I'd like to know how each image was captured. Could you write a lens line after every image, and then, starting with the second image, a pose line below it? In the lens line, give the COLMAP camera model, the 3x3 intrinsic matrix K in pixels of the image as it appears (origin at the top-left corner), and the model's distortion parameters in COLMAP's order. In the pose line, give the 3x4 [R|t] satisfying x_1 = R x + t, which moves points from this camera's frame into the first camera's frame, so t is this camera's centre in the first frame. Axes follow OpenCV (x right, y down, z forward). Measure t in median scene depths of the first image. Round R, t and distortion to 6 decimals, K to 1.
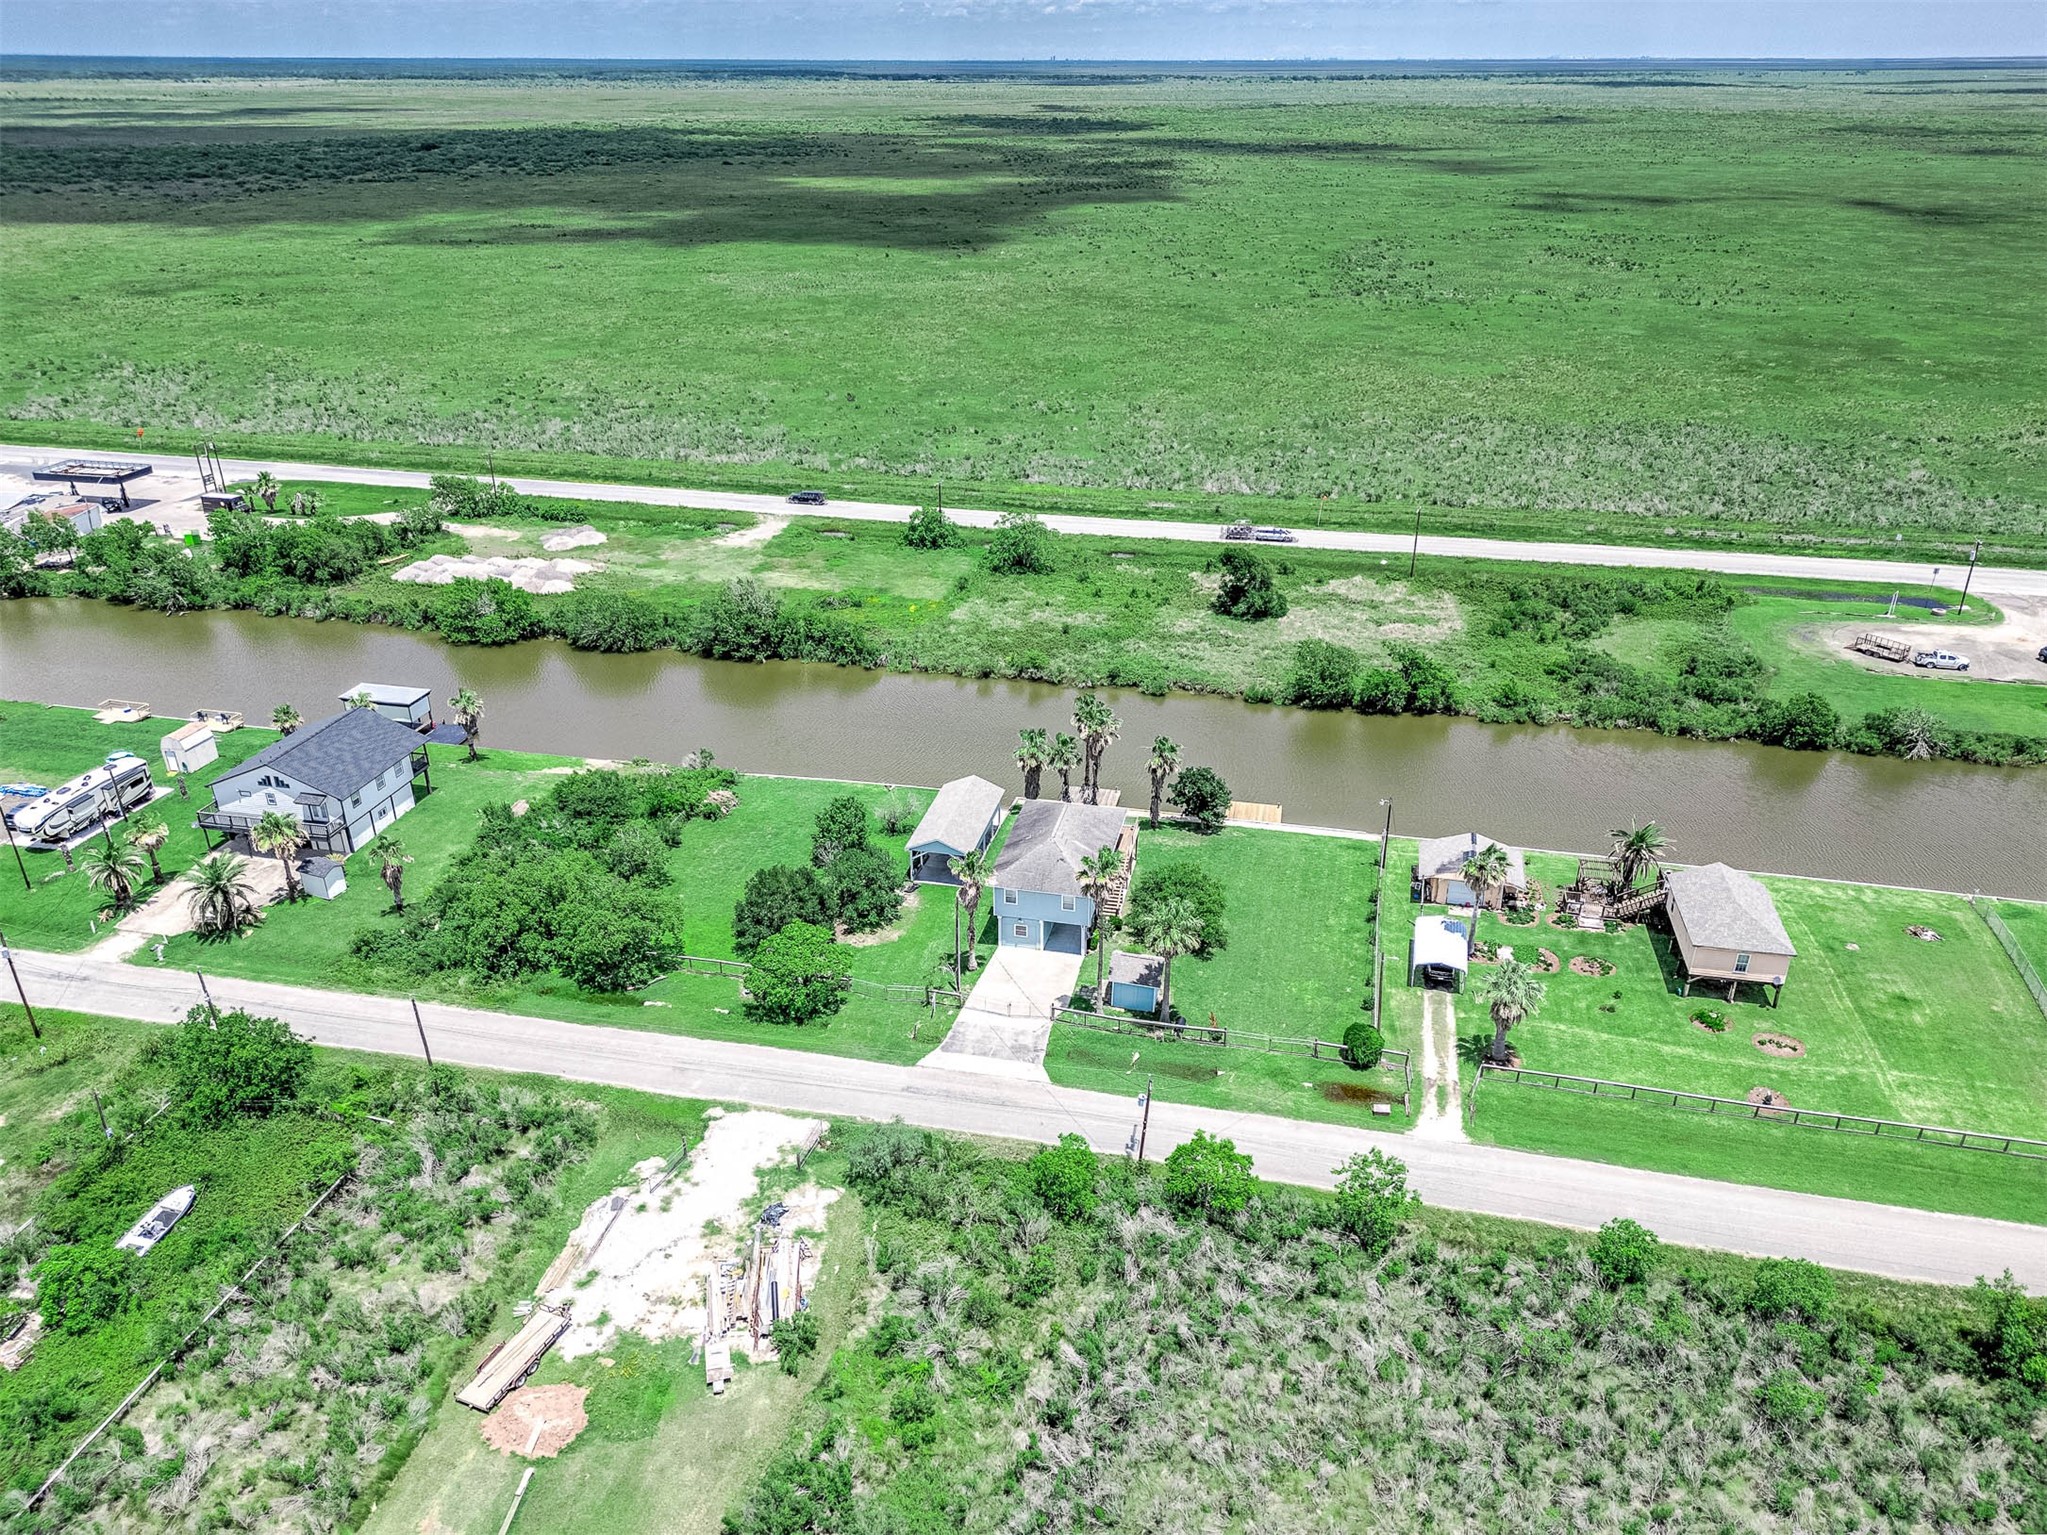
lens RADIAL K [[1446.8, 0, 1035.8], [0, 1446.8, 798.1], [0, 0, 1]] dist [0.077978, -0.079357]
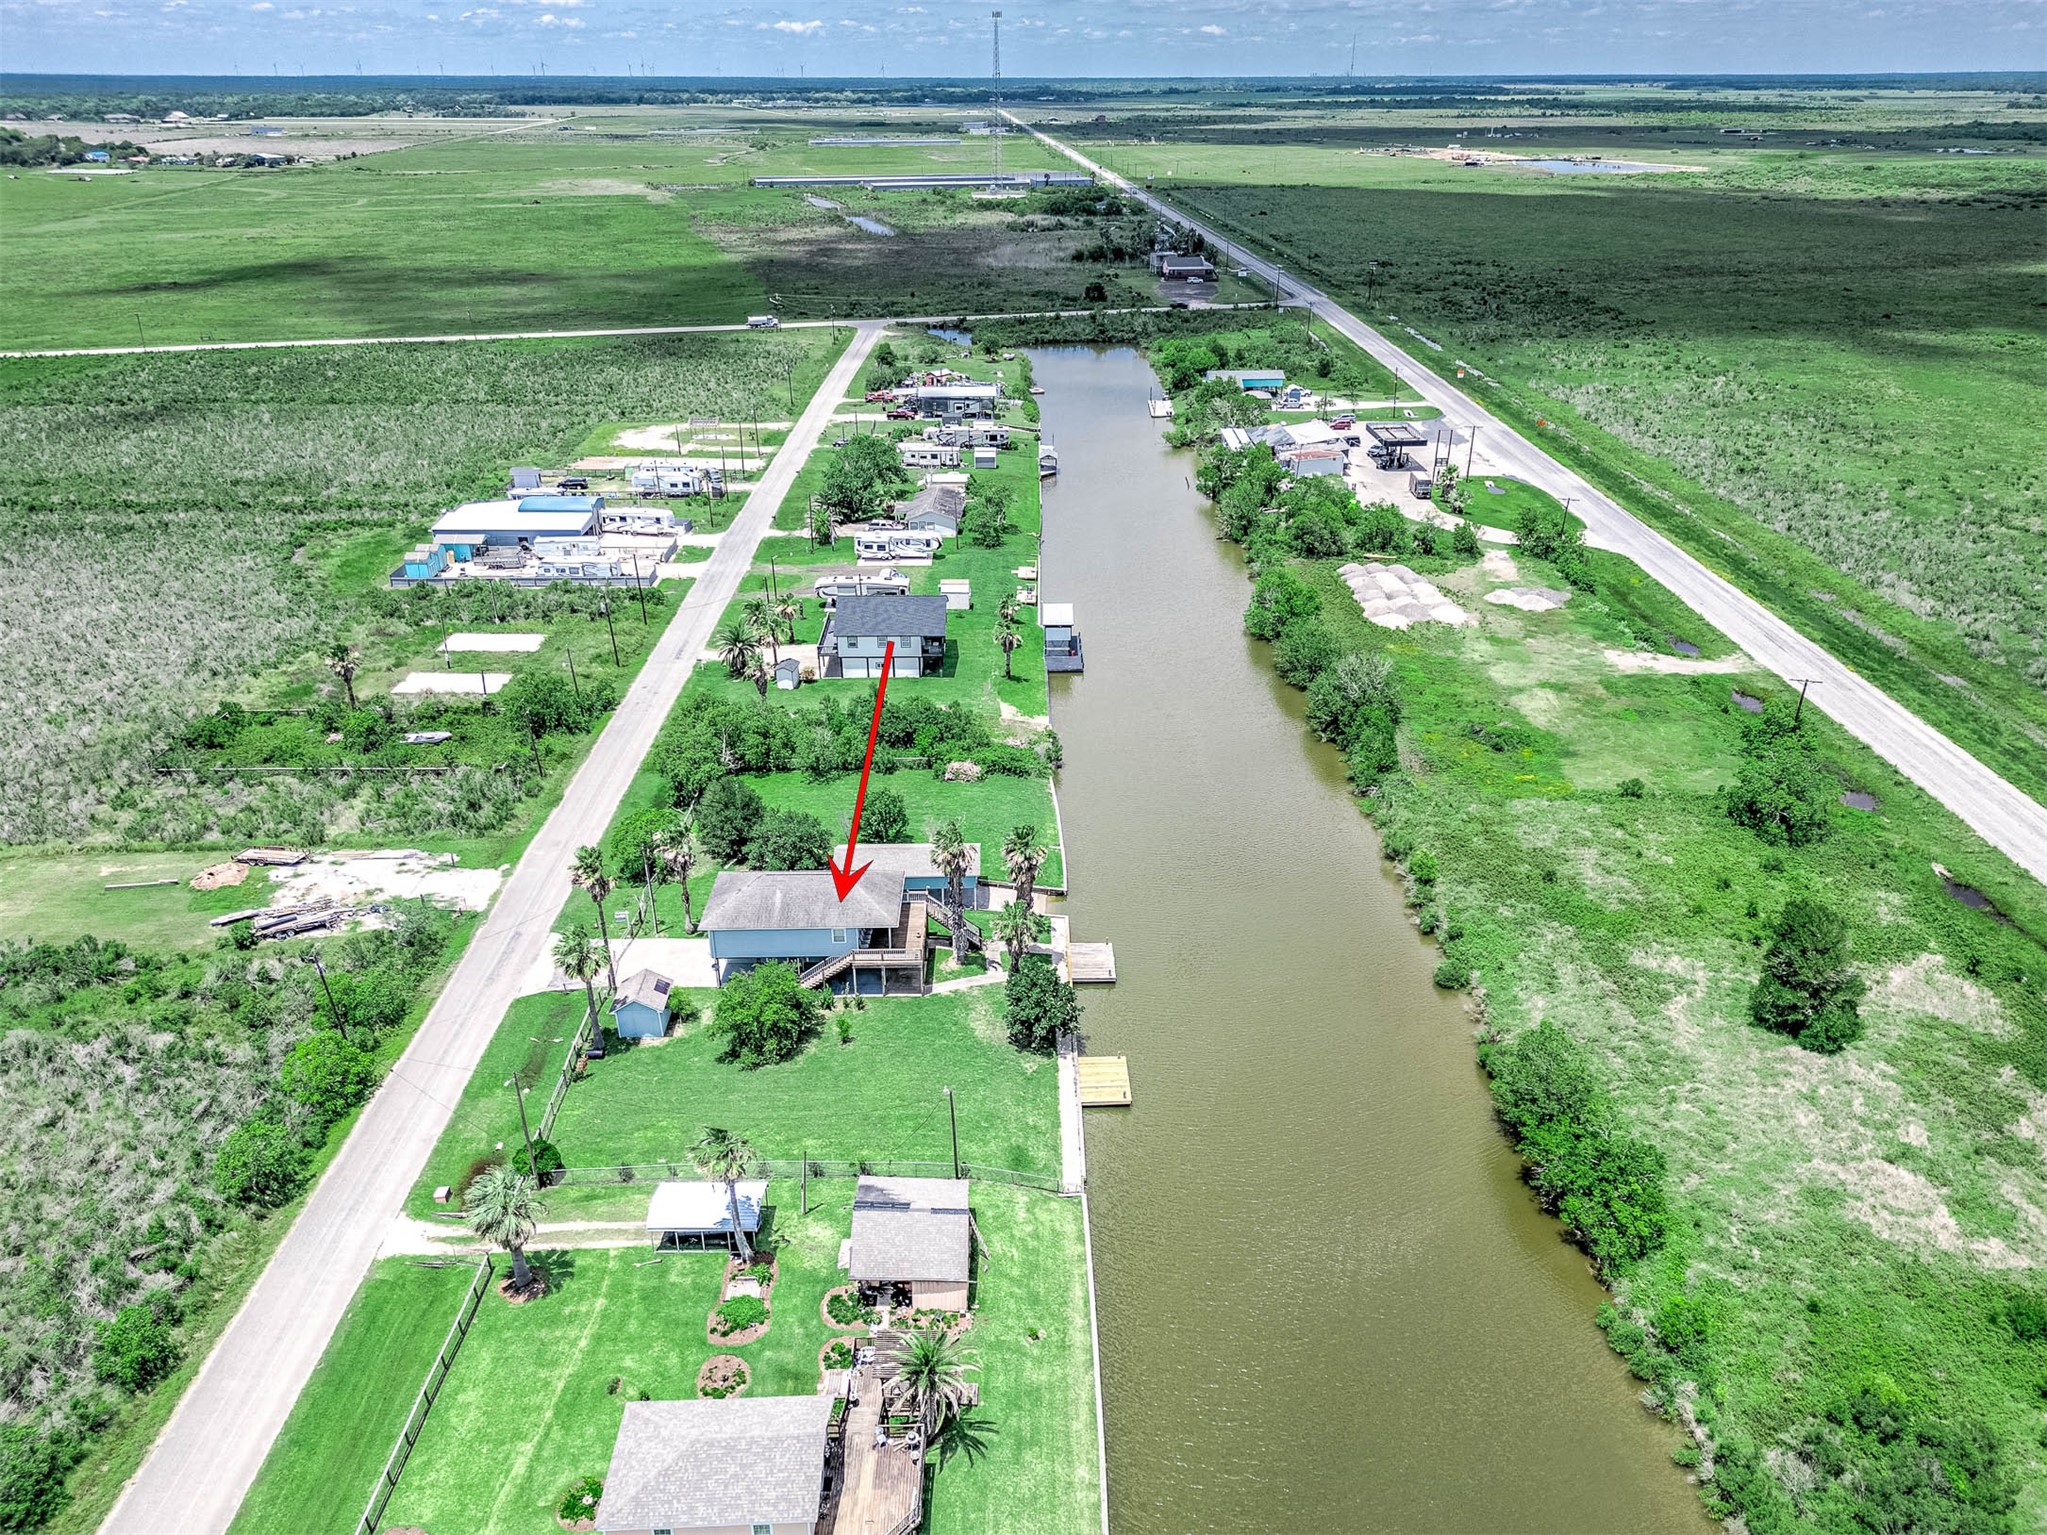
lens RADIAL K [[1446.8, 0, 1035.8], [0, 1446.8, 798.1], [0, 0, 1]] dist [0.077978, -0.079357]
pose [[0.228459, 0.431148, -0.872879, 0.949424], [-0.438721, 0.845986, 0.303038, -0.421737], [0.869097, 0.313719, 0.382427, 0.800889]]
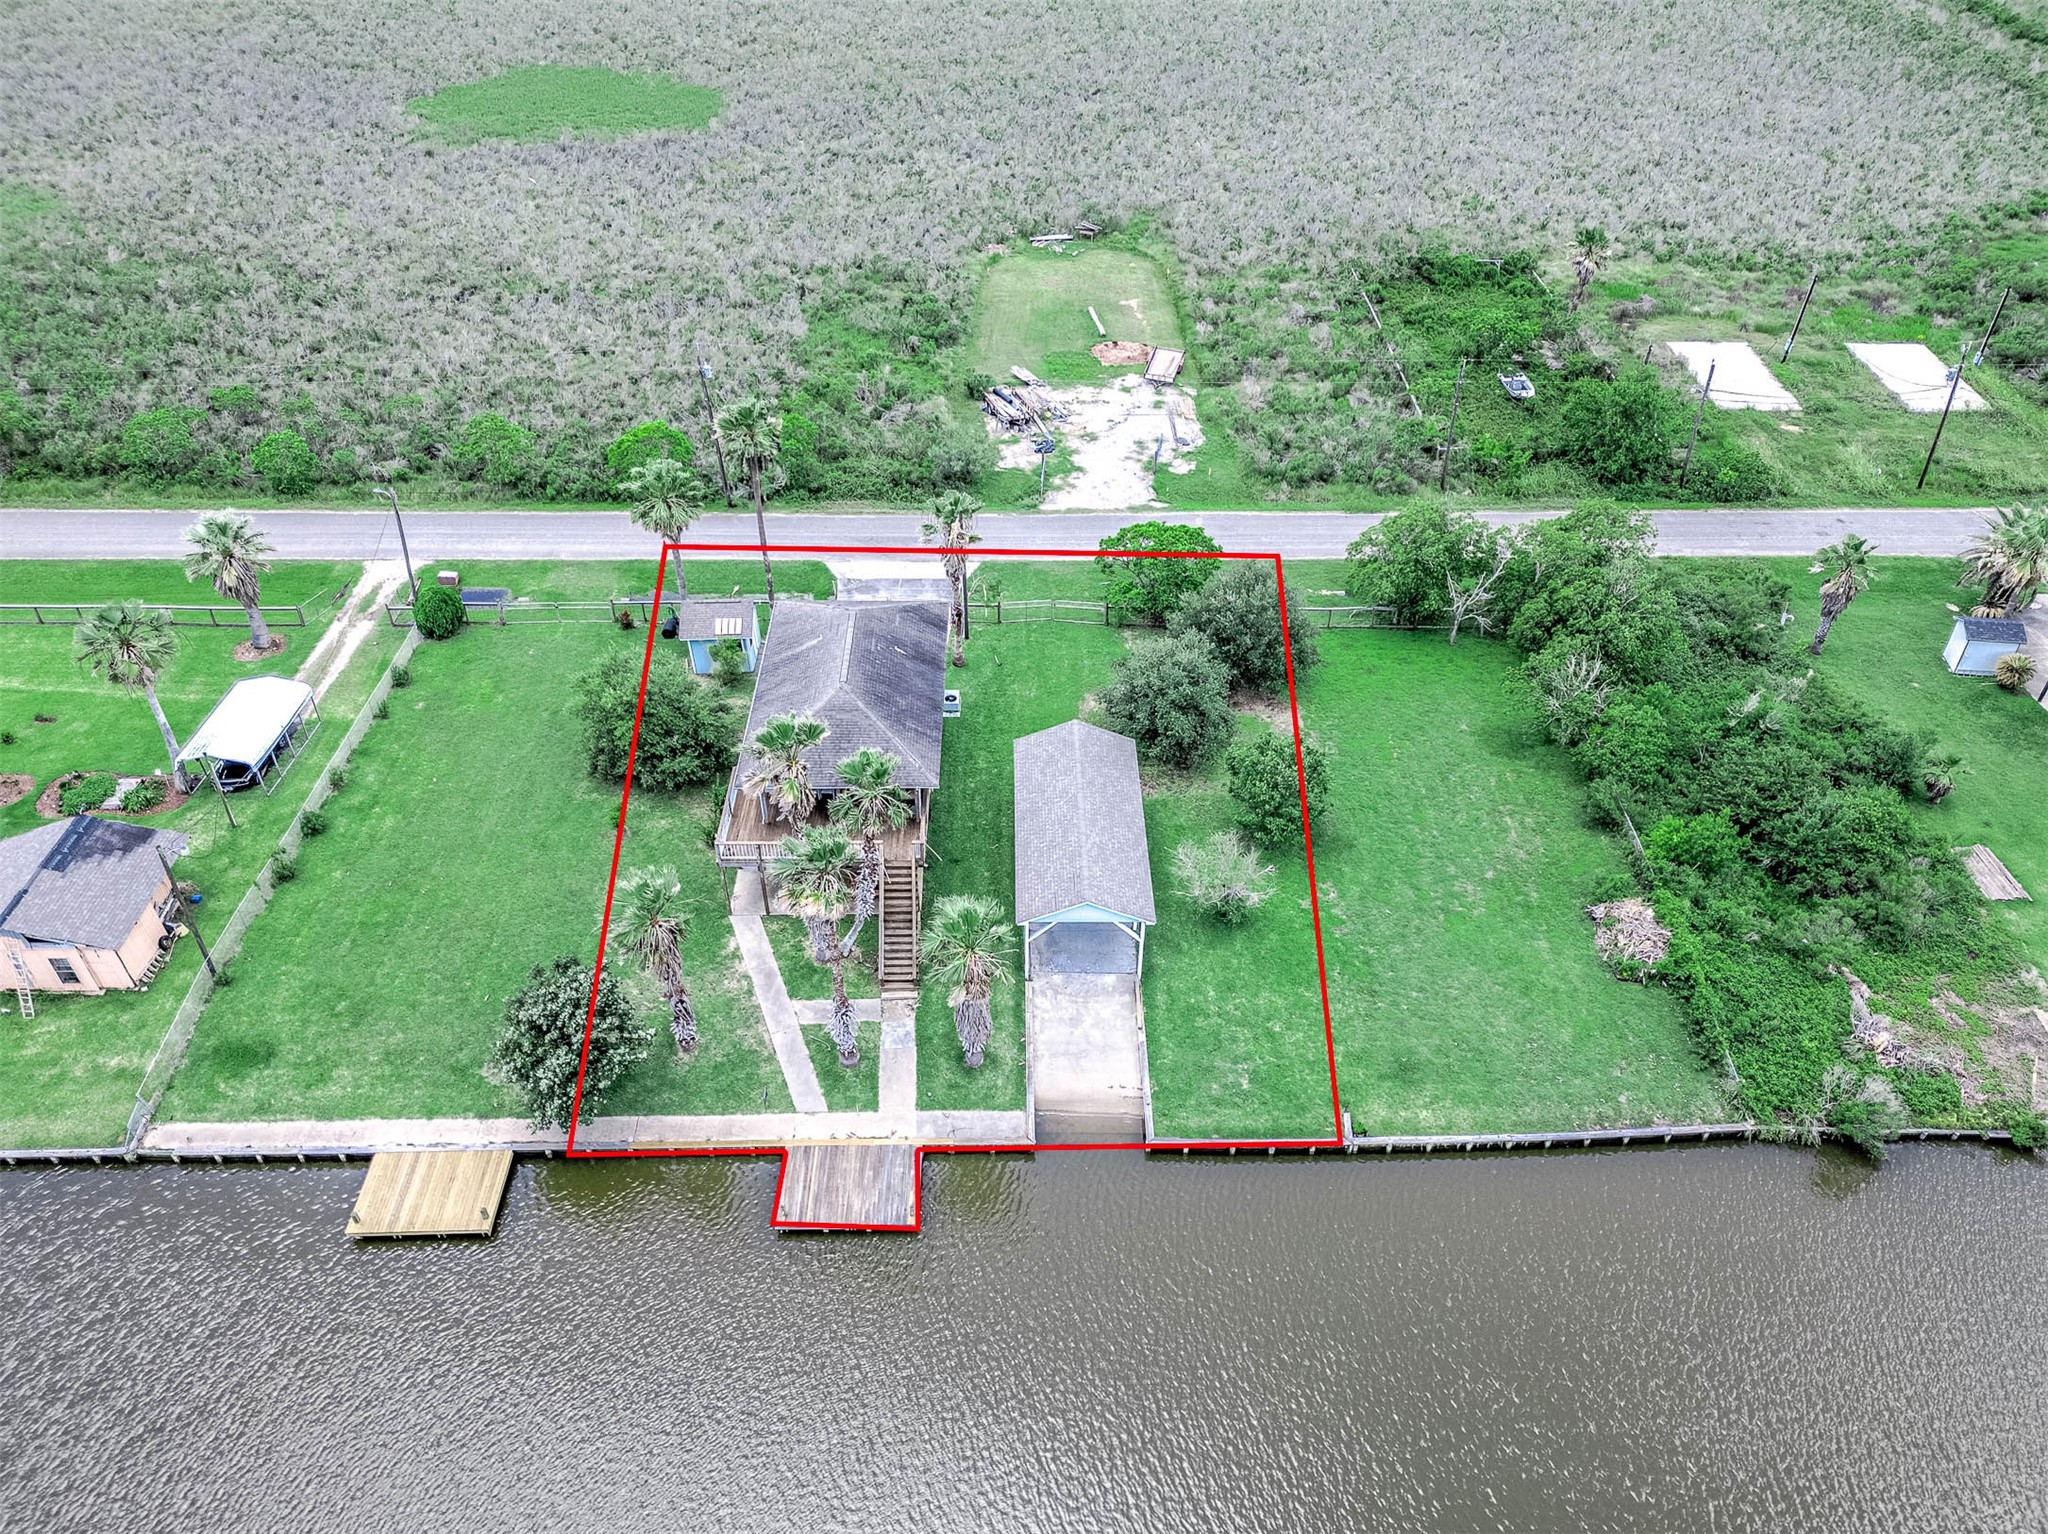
lens RADIAL K [[1447.5, 0, 1036.3], [0, 1447.5, 797.6], [0, 0, 1]] dist [0.077978, -0.079357]
pose [[-0.973830, 0.138636, -0.180098, 0.059622], [-0.110621, 0.403098, 0.908447, -0.531293], [0.198540, 0.904595, -0.377213, 1.381954]]
